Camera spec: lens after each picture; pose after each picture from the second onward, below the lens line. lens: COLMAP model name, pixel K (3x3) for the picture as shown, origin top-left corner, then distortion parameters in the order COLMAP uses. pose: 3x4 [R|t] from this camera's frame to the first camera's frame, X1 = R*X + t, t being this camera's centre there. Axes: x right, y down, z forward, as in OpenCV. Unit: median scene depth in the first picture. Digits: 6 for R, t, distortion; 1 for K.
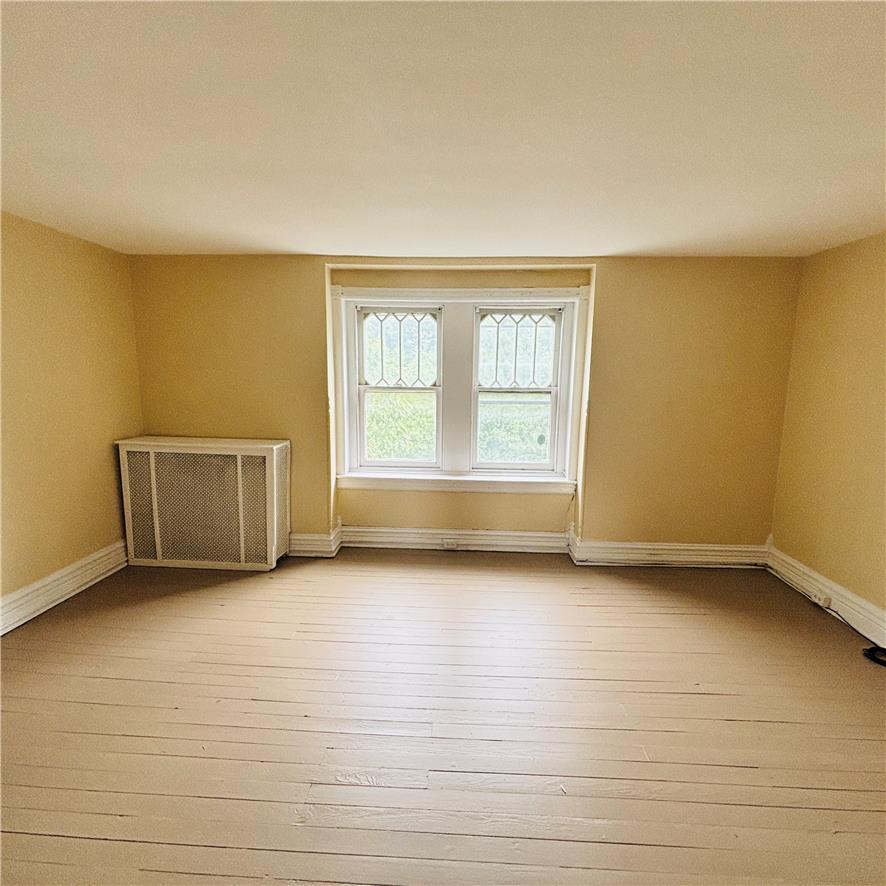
lens RADIAL K [[477.4, 0, 445.0], [0, 477.4, 448.5], [0, 0, 1]] dist [-0.002981, 0.004285]
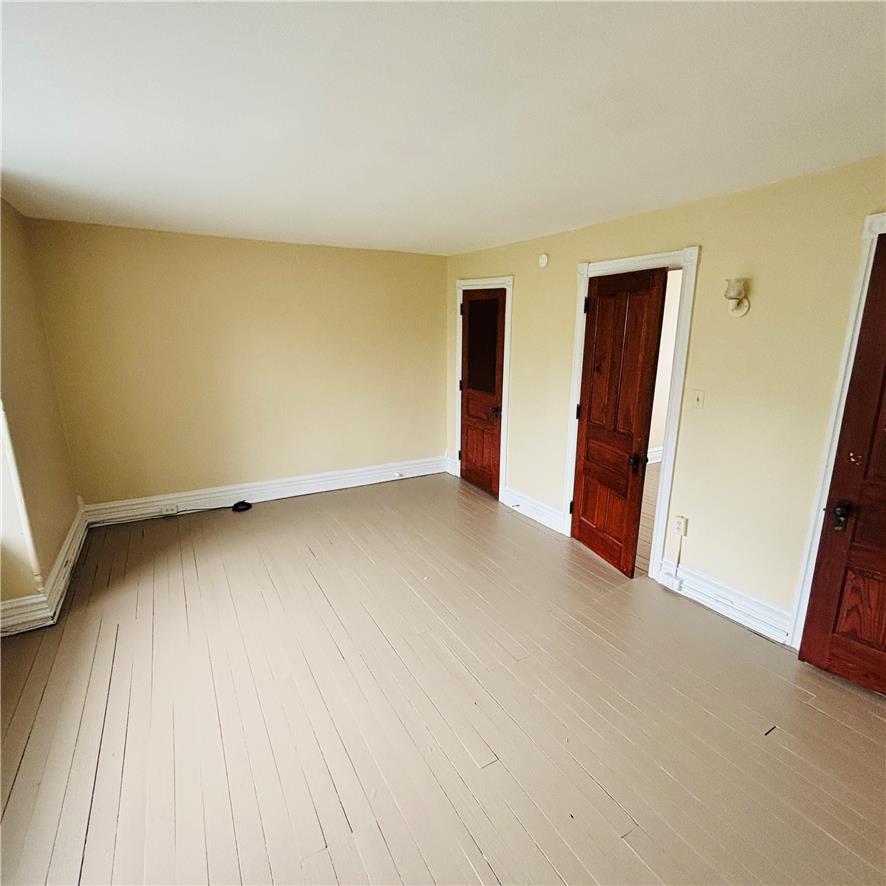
lens RADIAL K [[477.4, 0, 446.0], [0, 477.4, 444.0], [0, 0, 1]] dist [-0.002981, 0.004285]
pose [[-0.535094, -0.214850, 0.817015, -0.541275], [0.125968, 0.936015, 0.328645, -0.158257], [-0.835348, 0.278773, -0.473793, 0.775873]]
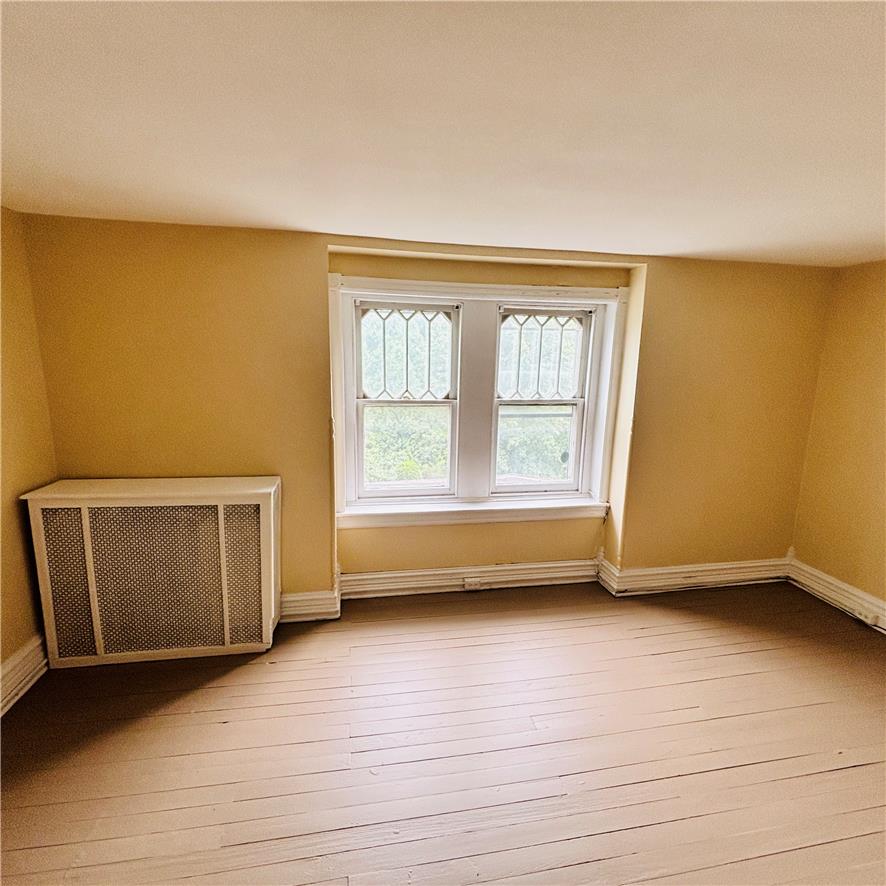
lens RADIAL K [[477.4, 0, 445.2], [0, 477.4, 449.5], [0, 0, 1]] dist [-0.002981, 0.004285]
pose [[0.974000, -0.036609, 0.223570, -0.234342], [0.028127, 0.998763, 0.041007, -0.082368], [-0.224795, -0.033653, 0.973825, 0.195002]]
